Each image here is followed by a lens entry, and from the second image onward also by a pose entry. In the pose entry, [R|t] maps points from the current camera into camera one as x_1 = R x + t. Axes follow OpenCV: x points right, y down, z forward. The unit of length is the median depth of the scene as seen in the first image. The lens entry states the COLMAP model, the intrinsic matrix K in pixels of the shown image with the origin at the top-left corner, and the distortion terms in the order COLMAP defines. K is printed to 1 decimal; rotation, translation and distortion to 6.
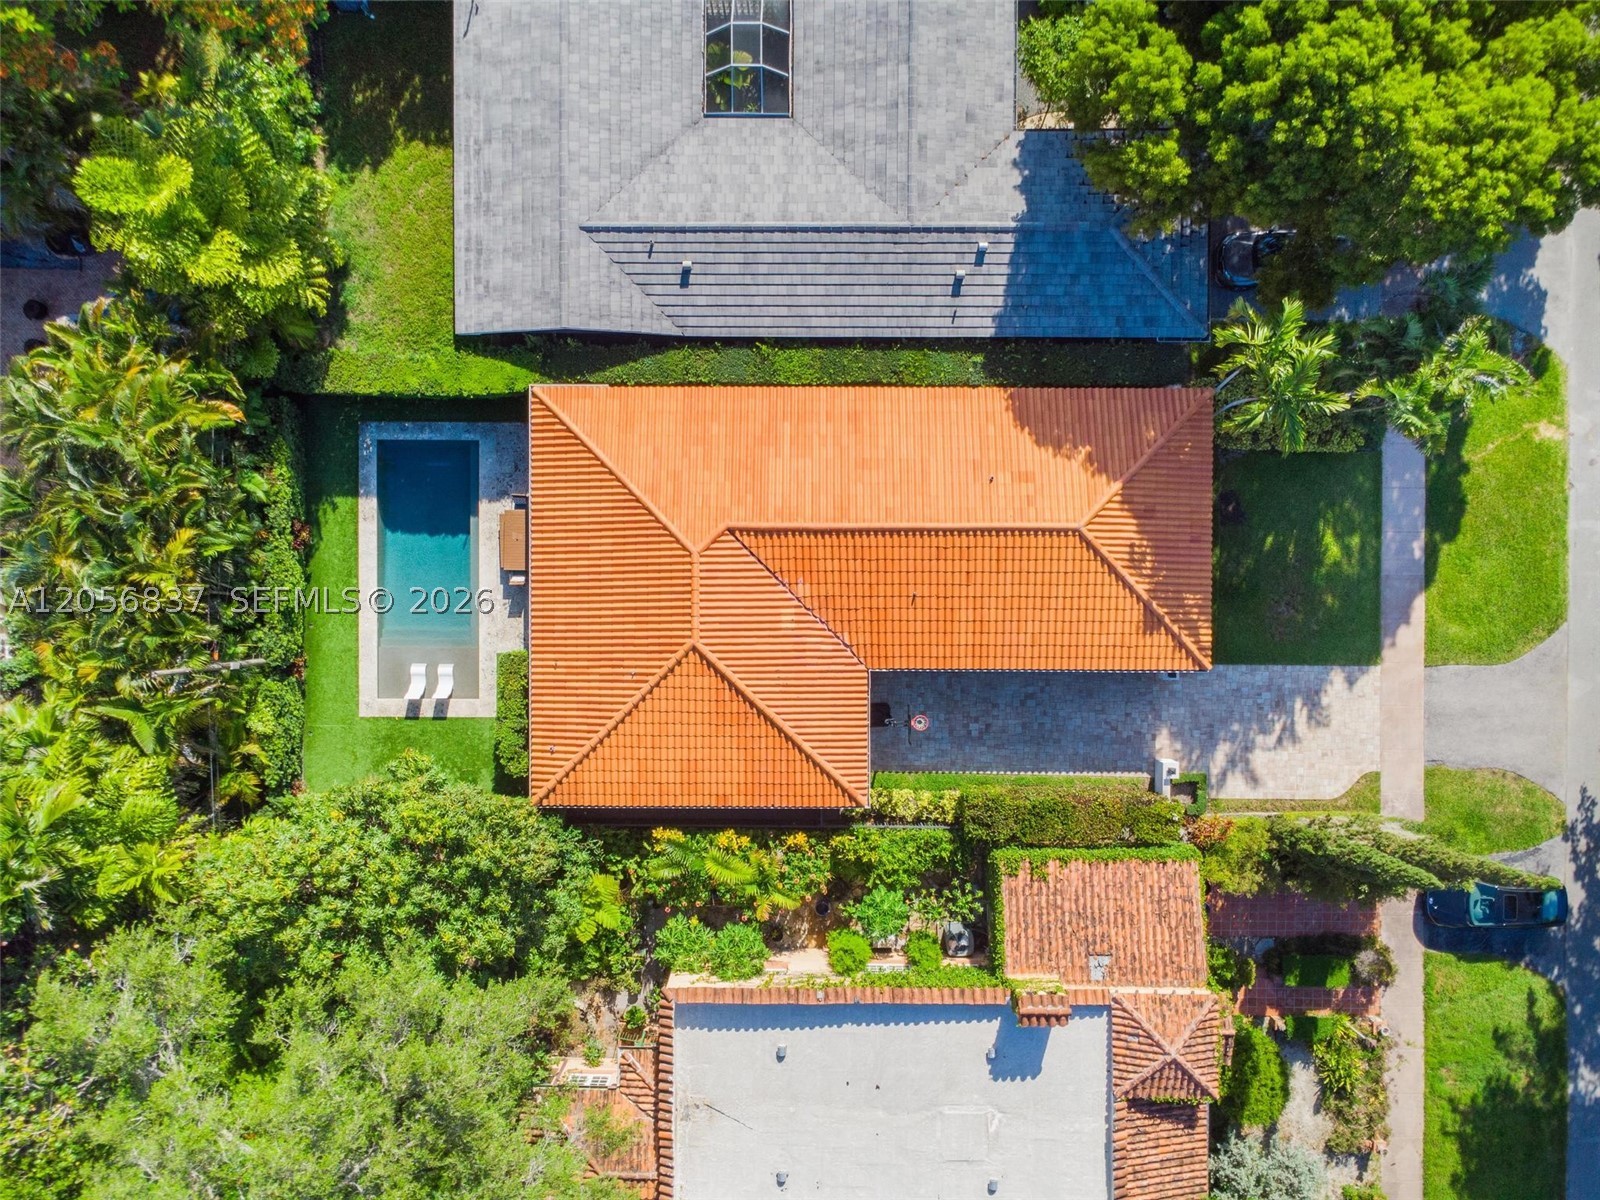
lens RADIAL K [[1131.6, 0, 795.3], [0, 1131.6, 628.3], [0, 0, 1]] dist [0.004502, 0.003317]
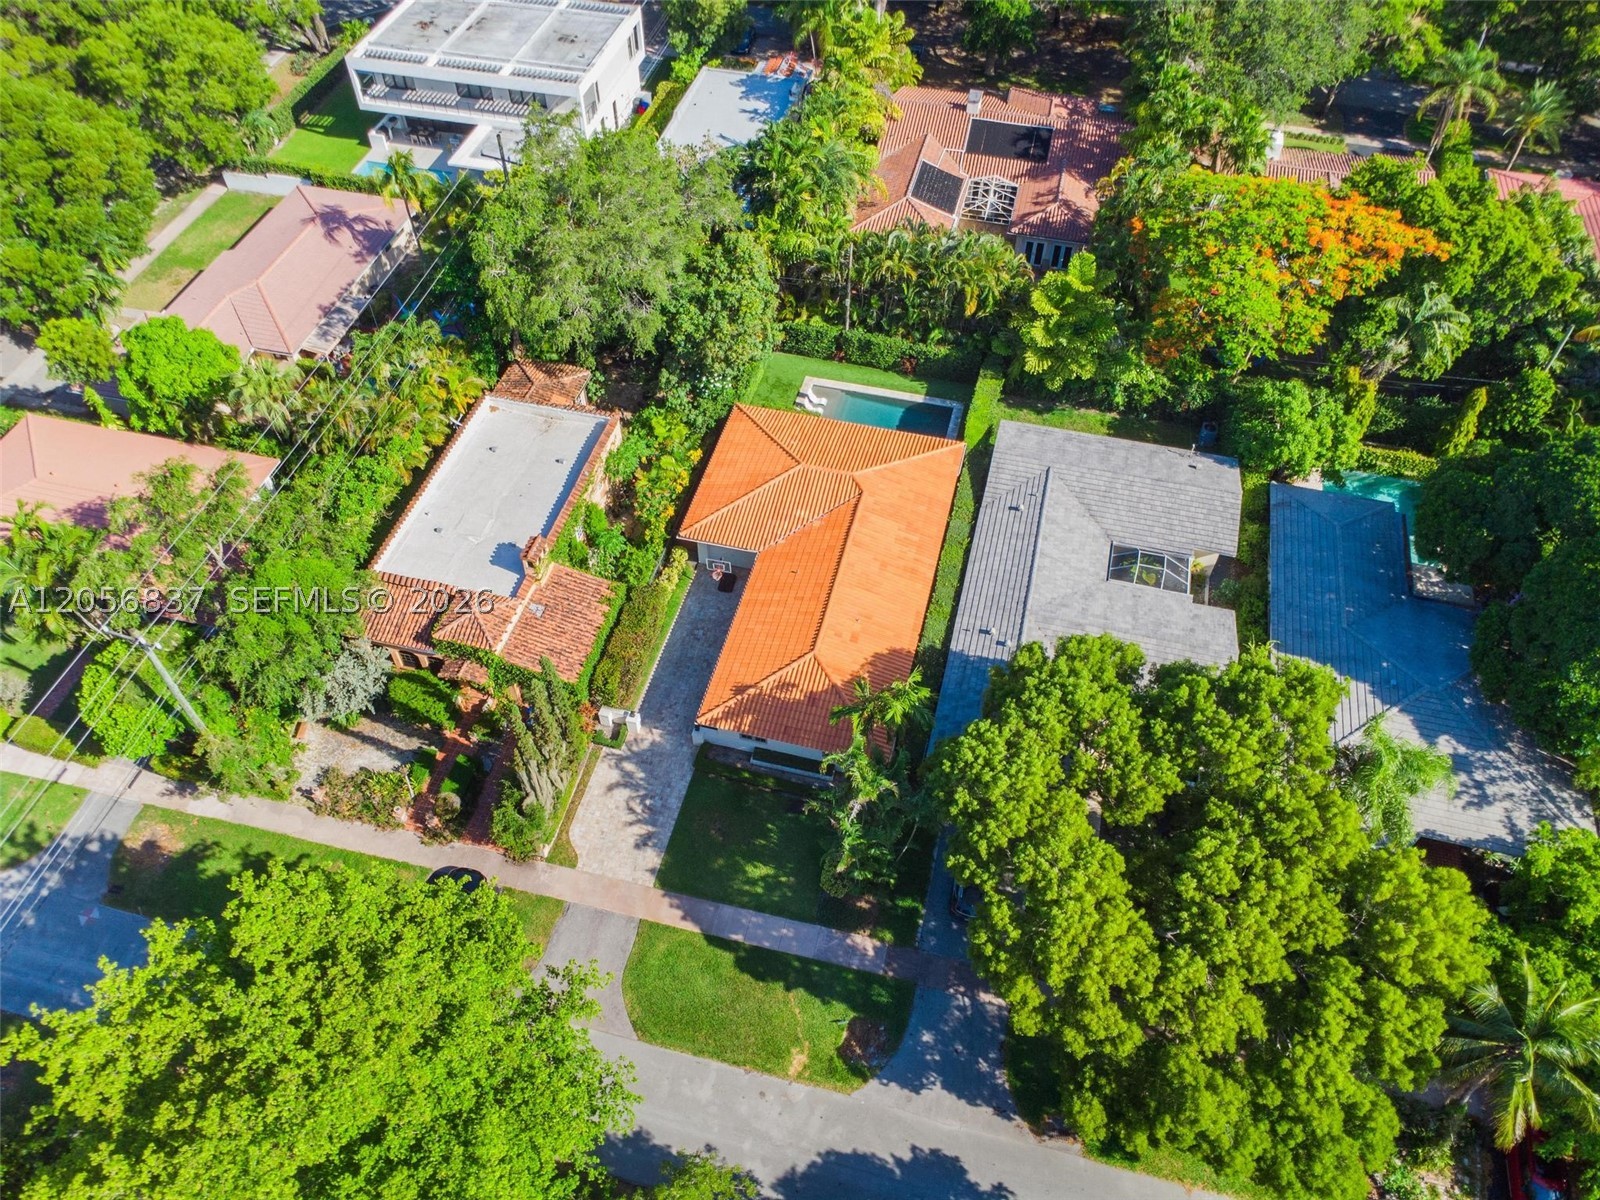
lens RADIAL K [[1158.7, 0, 800.0], [0, 1158.7, 600.0], [0, 0, 1]] dist [0.004432, 0.001793]
pose [[-0.241478, 0.760259, -0.603070, 1.100264], [-0.970279, -0.199229, 0.137356, -0.260603], [-0.015722, 0.618315, 0.785773, -0.255883]]
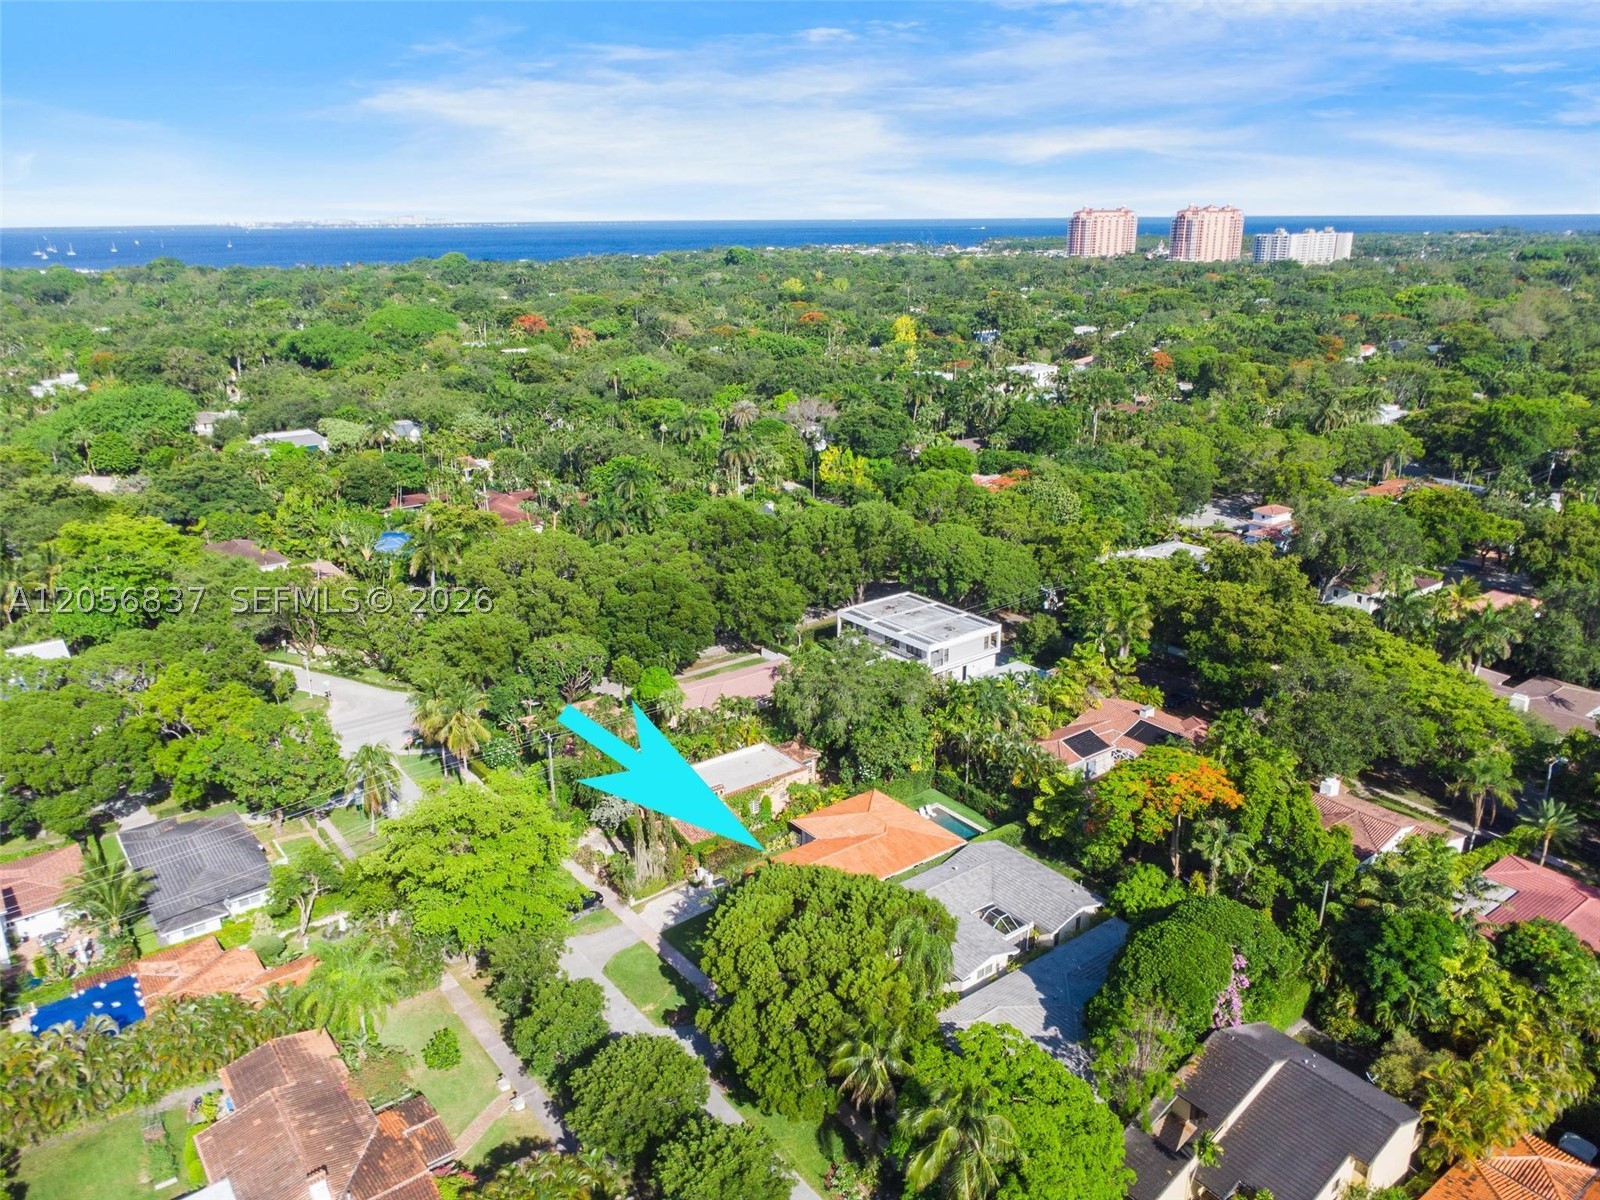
lens RADIAL K [[1131.6, 0, 795.3], [0, 1131.6, 628.3], [0, 0, 1]] dist [0.004502, 0.003317]
pose [[-0.791700, 0.233421, -0.564558, 1.671452], [-0.610817, -0.286329, 0.738186, -1.983334], [0.010658, 0.929263, 0.369264, -0.618104]]
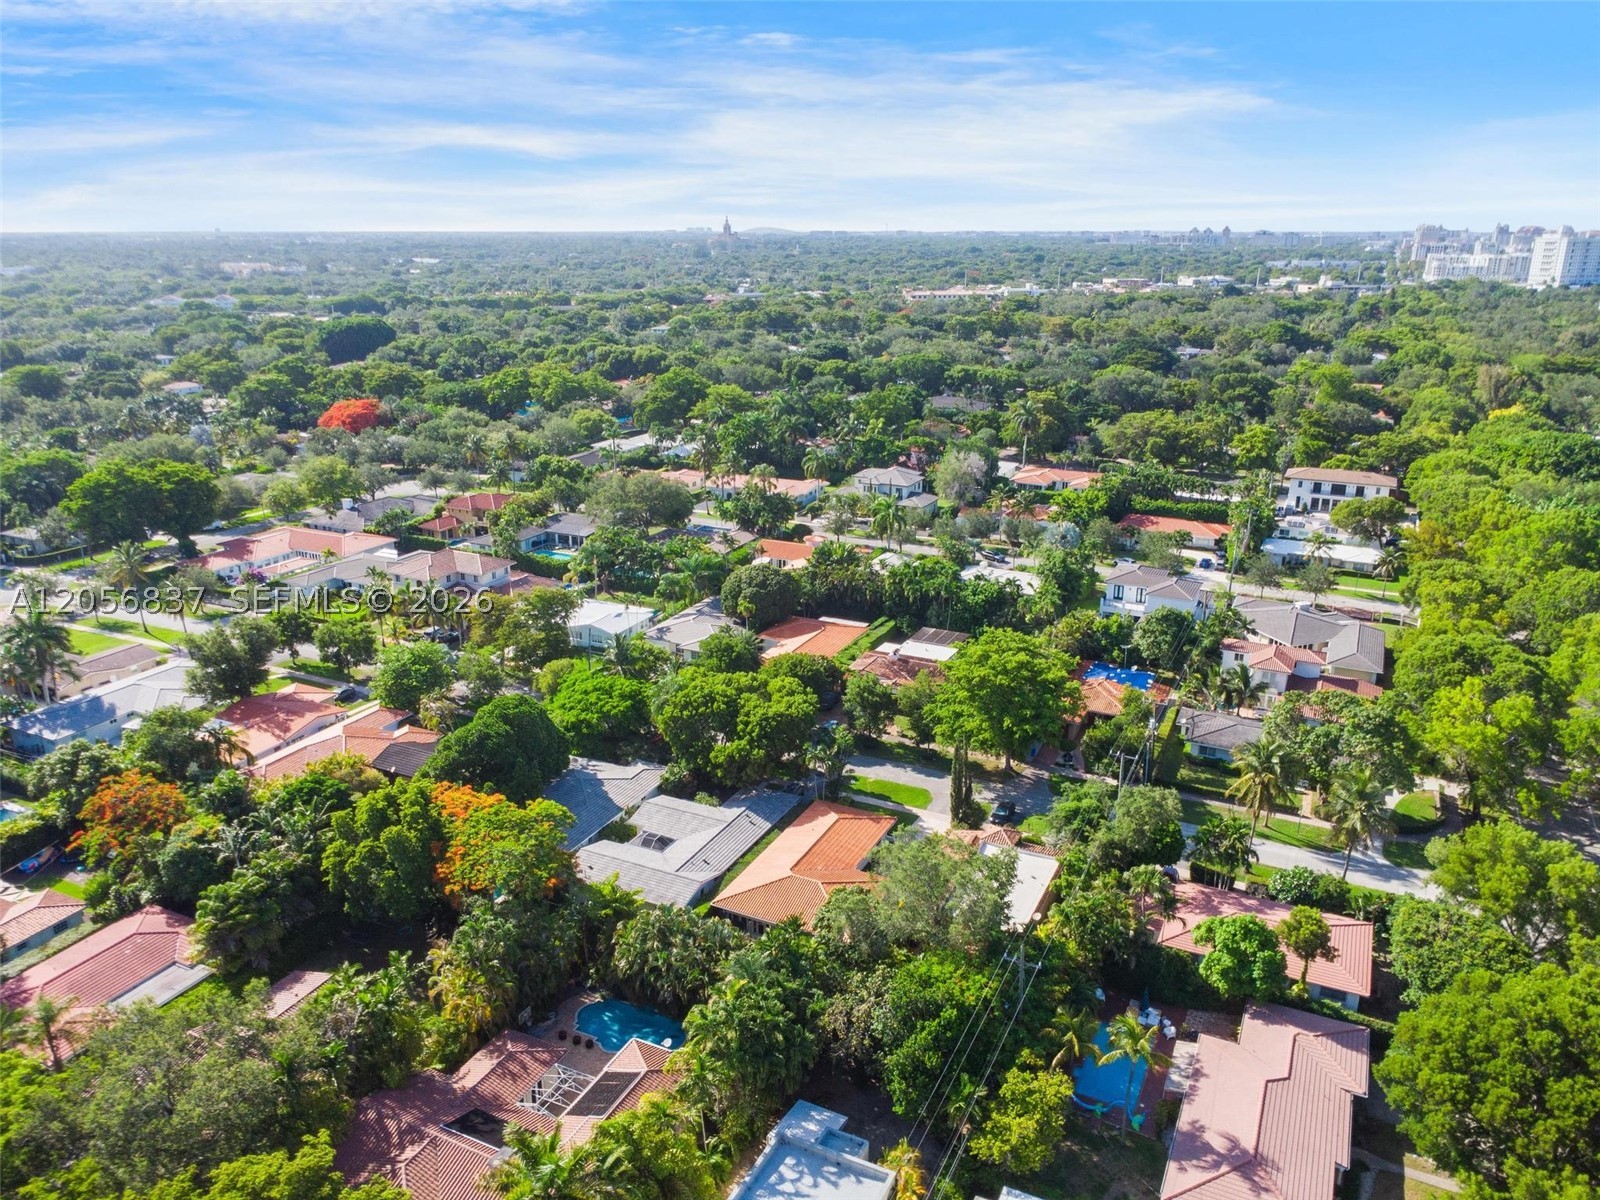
lens RADIAL K [[1158.7, 0, 800.0], [0, 1158.7, 600.0], [0, 0, 1]] dist [0.004432, 0.001793]
pose [[0.439002, -0.256238, 0.861173, -2.422107], [0.898417, 0.113300, -0.424276, 1.121749], [0.011145, 0.959951, 0.279947, -0.519039]]
